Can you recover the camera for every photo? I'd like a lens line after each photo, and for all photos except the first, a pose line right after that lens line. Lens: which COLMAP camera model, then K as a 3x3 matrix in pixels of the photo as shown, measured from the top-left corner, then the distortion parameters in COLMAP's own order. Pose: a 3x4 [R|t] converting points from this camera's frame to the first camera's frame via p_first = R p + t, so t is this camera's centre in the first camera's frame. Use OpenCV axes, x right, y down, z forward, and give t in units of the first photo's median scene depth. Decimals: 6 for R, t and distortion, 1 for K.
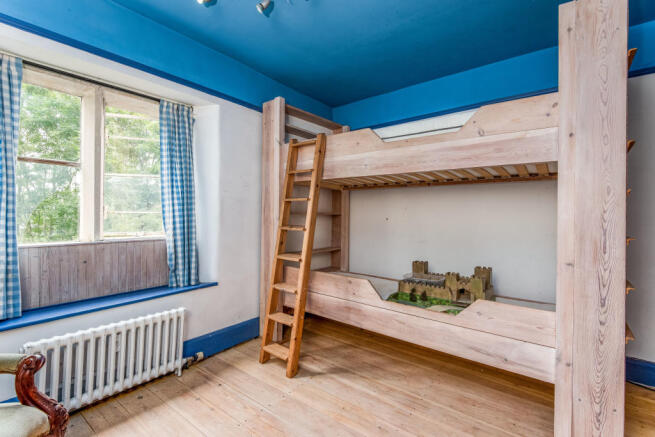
lens RADIAL K [[298.2, 0, 330.0], [0, 298.2, 212.0], [0, 0, 1]] dist [-0.000106, -0.007061]
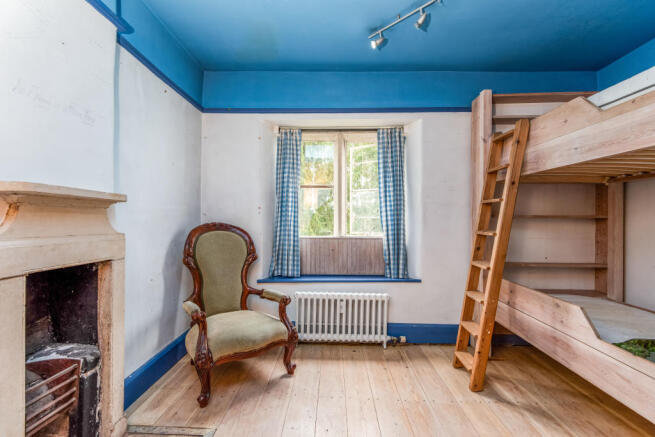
lens RADIAL K [[298.2, 0, 323.5], [0, 298.2, 219.4], [0, 0, 1]] dist [-0.000106, -0.007061]
pose [[0.576851, -0.006365, -0.816825, 0.340906], [0.007294, 0.999970, -0.002641, 0.012684], [0.816817, -0.004434, 0.576880, 0.072020]]
